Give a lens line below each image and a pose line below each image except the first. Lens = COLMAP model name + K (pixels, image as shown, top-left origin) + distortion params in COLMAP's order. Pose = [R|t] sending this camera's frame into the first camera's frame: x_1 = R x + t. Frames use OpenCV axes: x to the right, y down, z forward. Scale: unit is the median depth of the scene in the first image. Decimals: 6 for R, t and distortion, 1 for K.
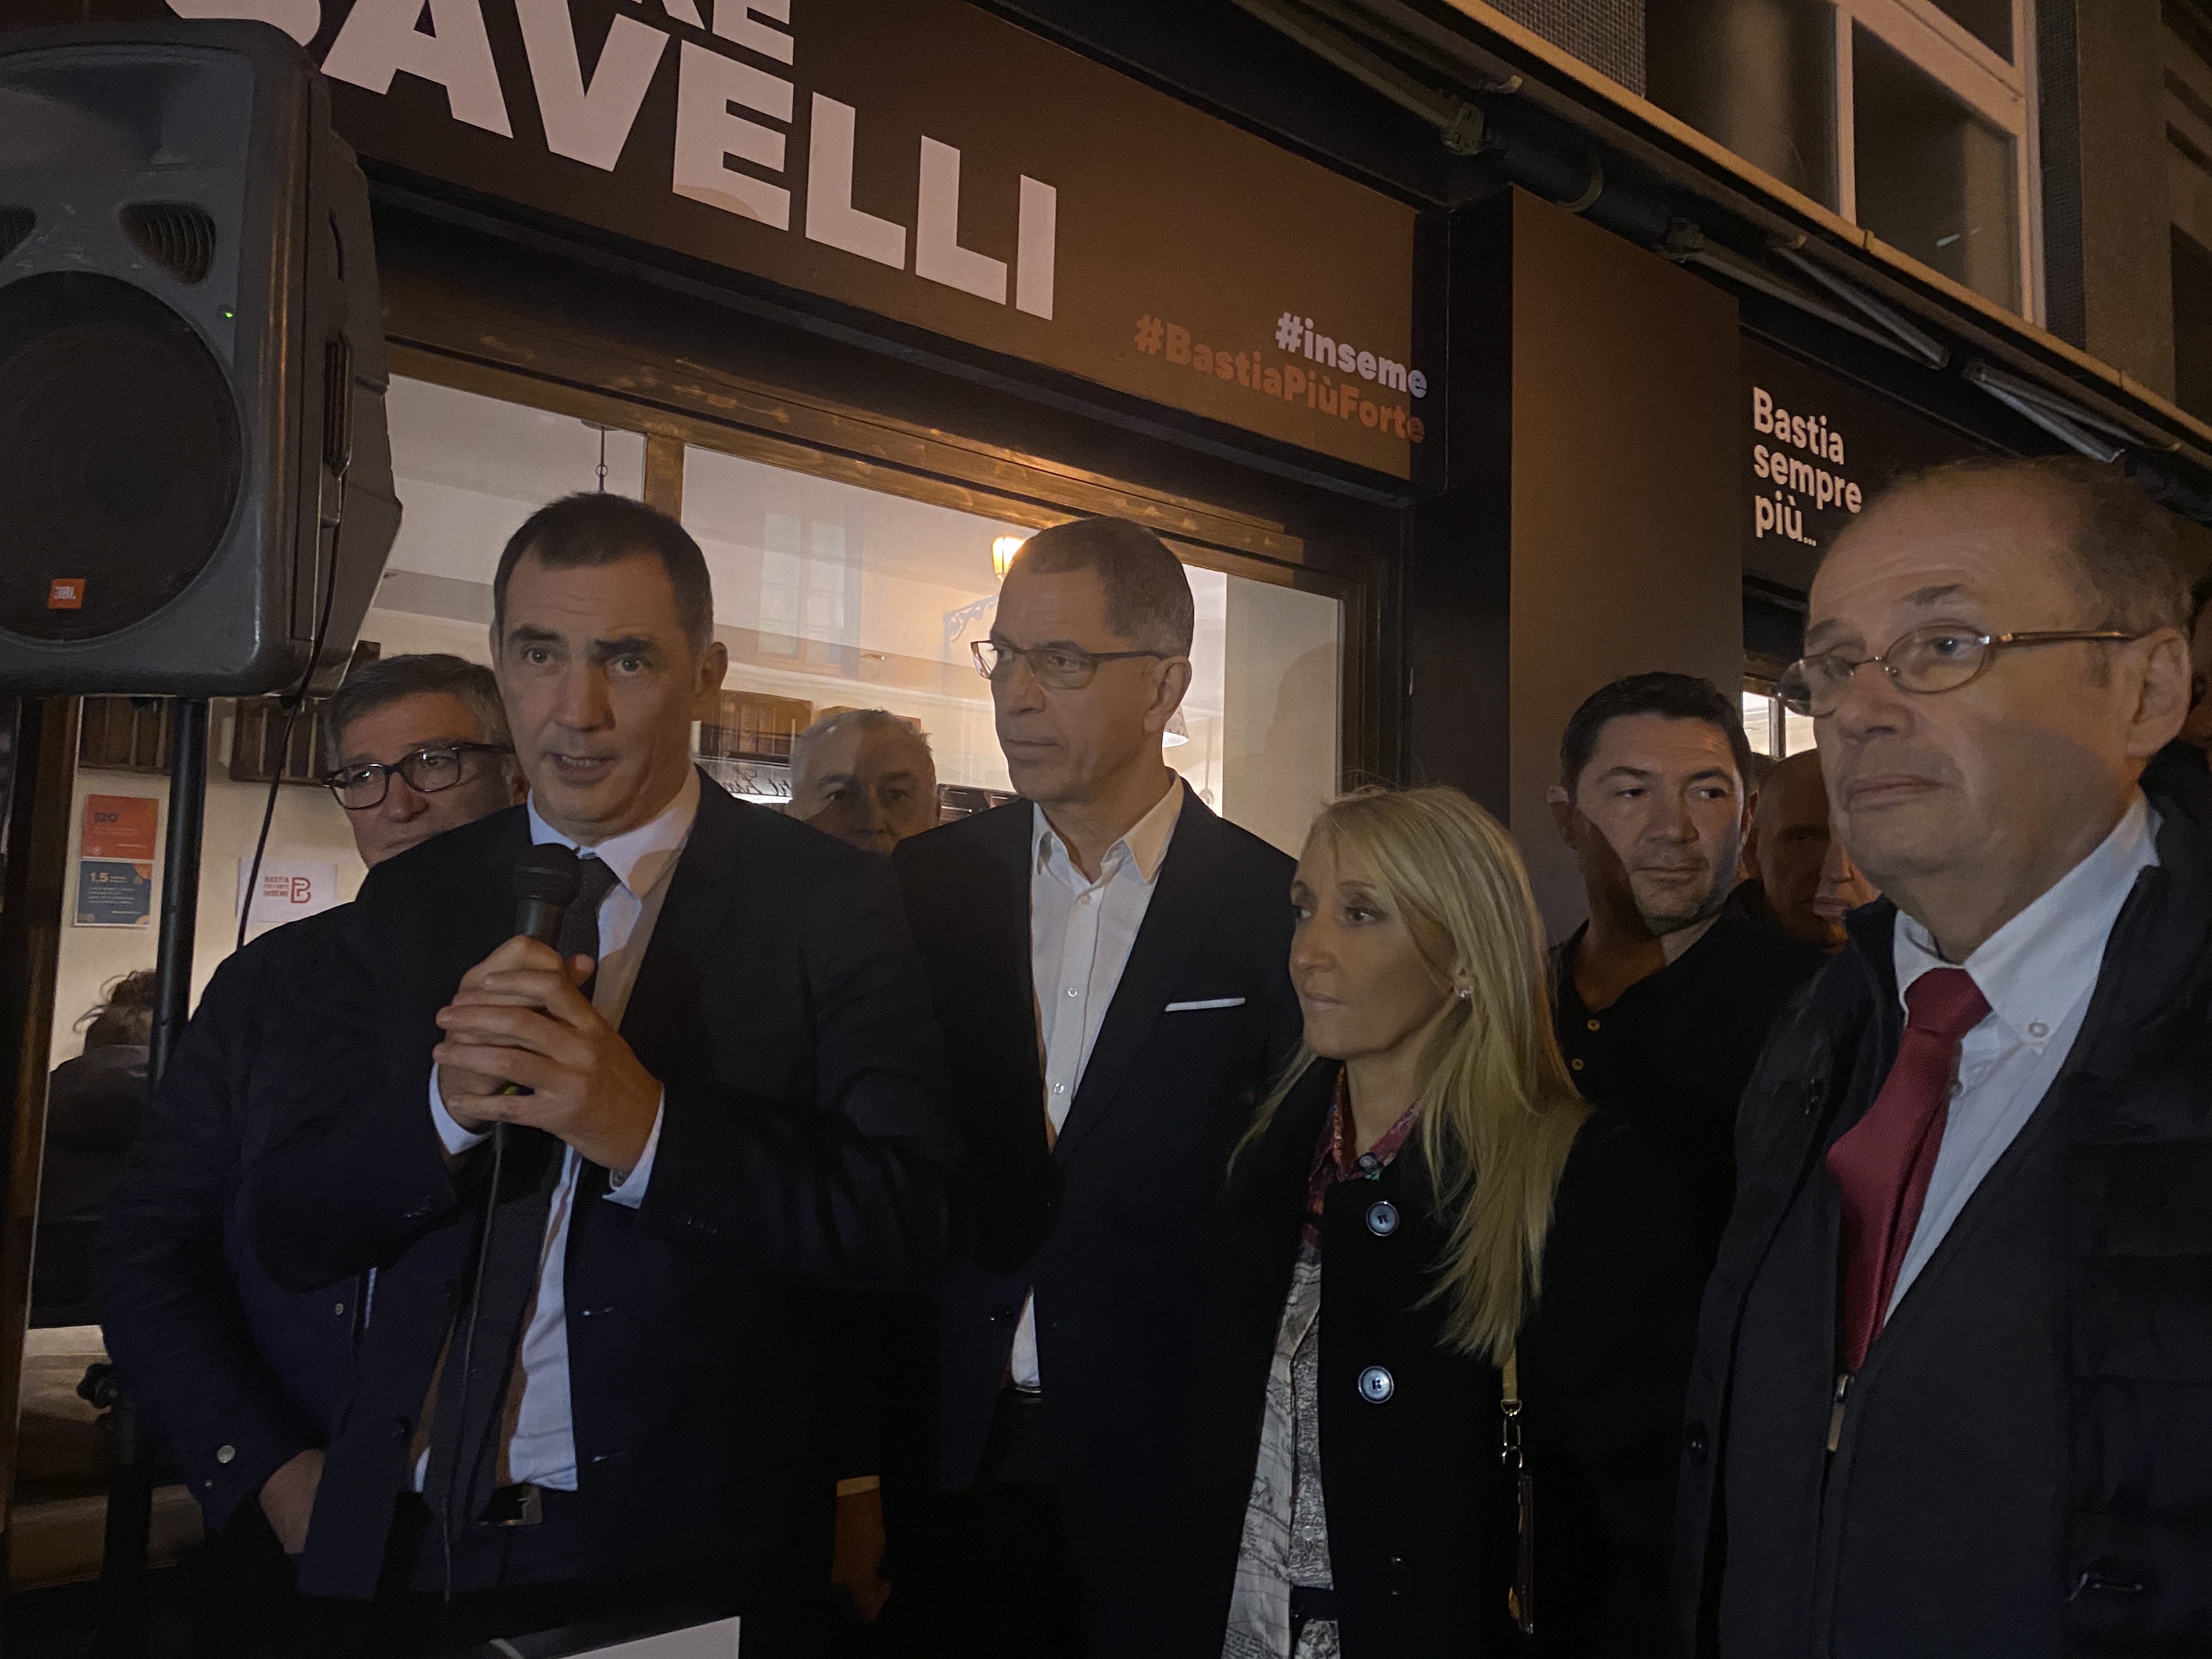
lens RADIAL K [[1695.0, 0, 1105.2], [0, 1695.0, 825.7], [0, 0, 1]] dist [0.000514, -0.000958]
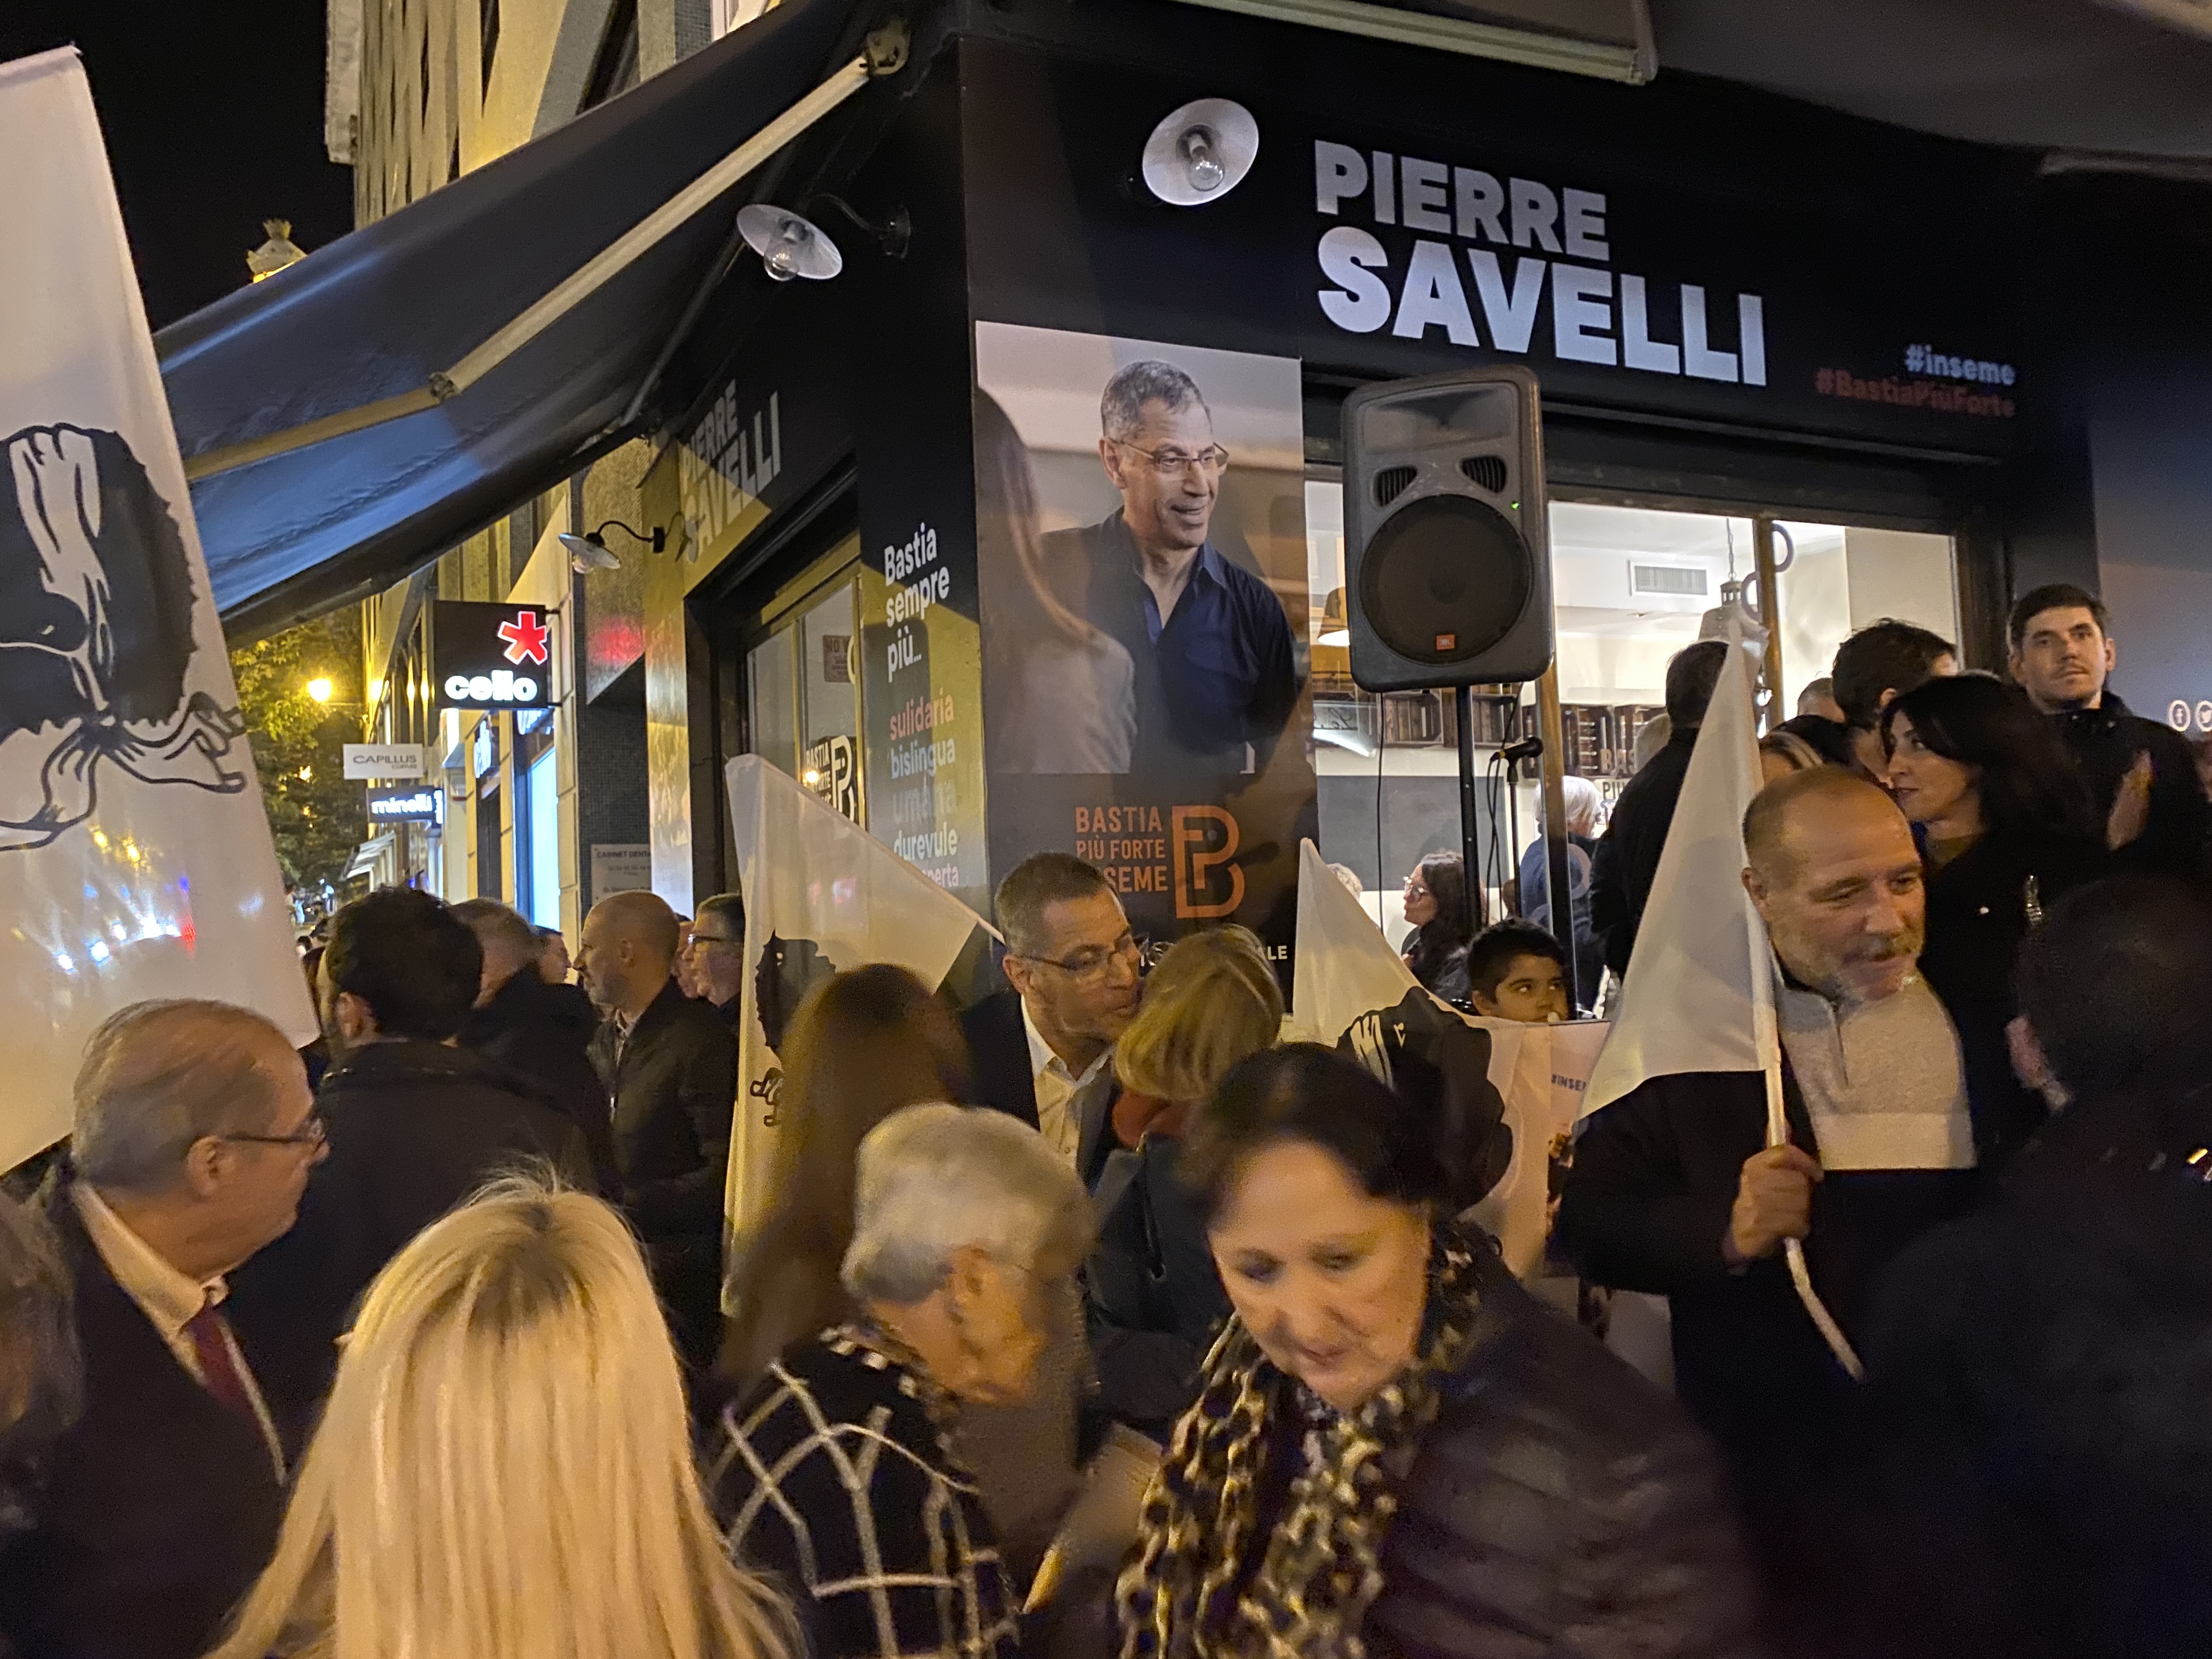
lens RADIAL K [[1695.0, 0, 1105.4], [0, 1695.0, 839.4], [0, 0, 1]] dist [0.000514, -0.000958]
pose [[0.969726, -0.080487, -0.230551, -0.316794], [0.091500, 0.995100, 0.037462, -0.003922], [0.226406, -0.057423, 0.972339, -0.701765]]
